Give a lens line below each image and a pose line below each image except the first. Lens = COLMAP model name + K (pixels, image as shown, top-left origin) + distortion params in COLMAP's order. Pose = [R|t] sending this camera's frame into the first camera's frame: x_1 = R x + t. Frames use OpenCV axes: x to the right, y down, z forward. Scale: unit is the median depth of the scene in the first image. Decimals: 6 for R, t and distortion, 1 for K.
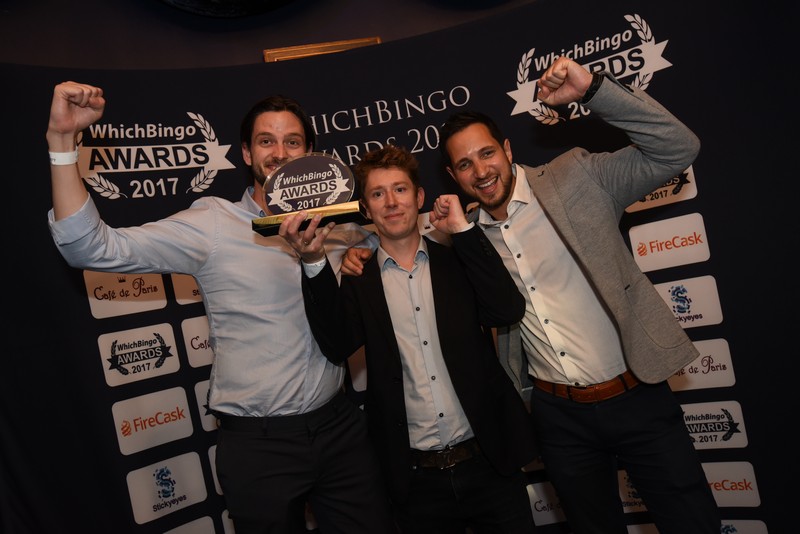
lens RADIAL K [[658.9, 0, 399.4], [0, 658.9, 261.7], [0, 0, 1]] dist [-0.042730, 0.030118]
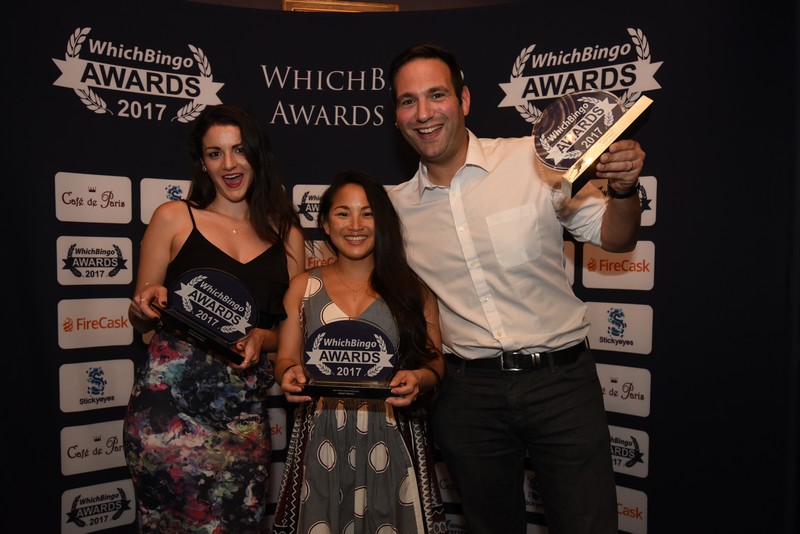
lens RADIAL K [[632.5, 0, 398.2], [0, 632.5, 260.0], [0, 0, 1]] dist [-0.037940, 0.028457]
pose [[0.974263, 0.211896, -0.076880, 0.154306], [-0.206579, 0.975804, 0.071637, -0.034234], [0.090200, -0.053912, 0.994463, 0.015933]]
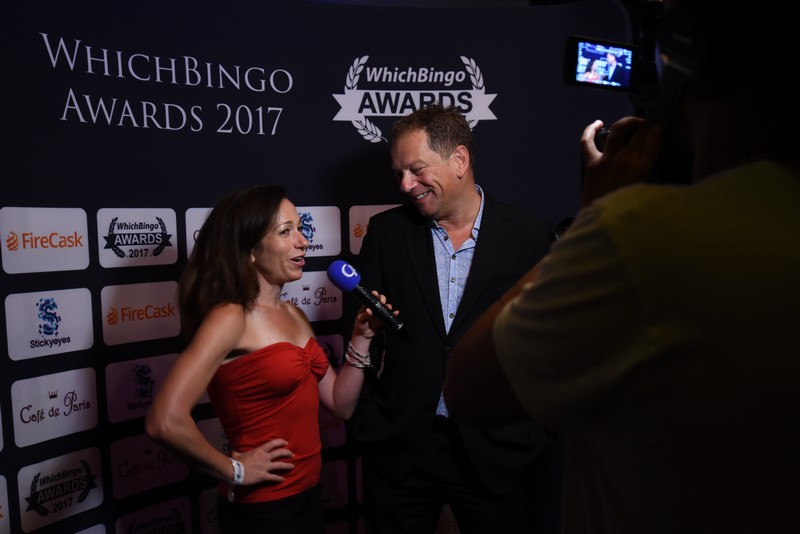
lens RADIAL K [[793.7, 0, 415.1], [0, 793.7, 267.4], [0, 0, 1]] dist [-0.022755, 0.000000]
pose [[0.768682, 0.152535, 0.621177, -0.409498], [-0.145906, 0.987360, -0.061901, 0.027307], [-0.622767, -0.043052, 0.781222, 0.083085]]
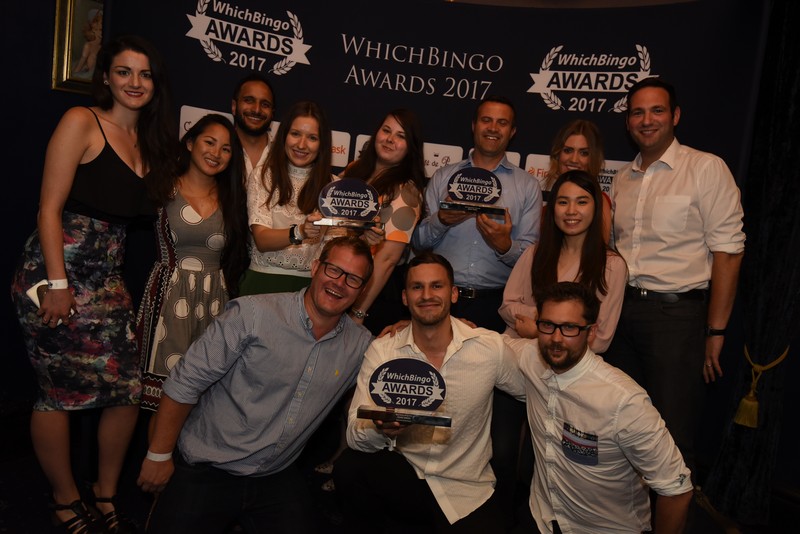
lens RADIAL K [[632.5, 0, 400.1], [0, 632.5, 264.7], [0, 0, 1]] dist [-0.037940, 0.028457]
pose [[0.945482, 0.324758, -0.024414, 0.081219], [-0.317234, 0.935342, 0.156521, -0.025123], [0.073667, -0.140243, 0.987373, -0.283101]]
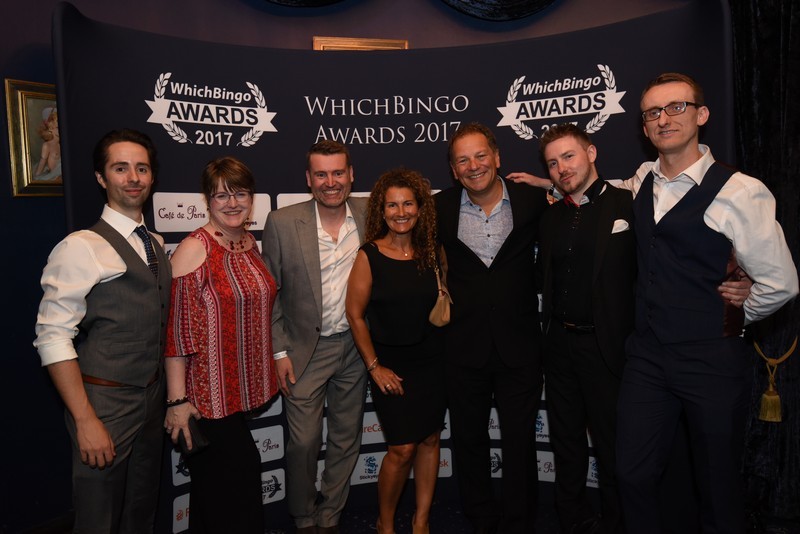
lens RADIAL K [[601.2, 0, 400.2], [0, 601.2, 260.5], [0, 0, 1]] dist [-0.025336, 0.006710]
pose [[0.985713, 0.168224, 0.008378, 0.020174], [-0.168286, 0.981560, 0.090660, -0.043765], [0.007027, -0.090775, 0.995847, -0.193545]]
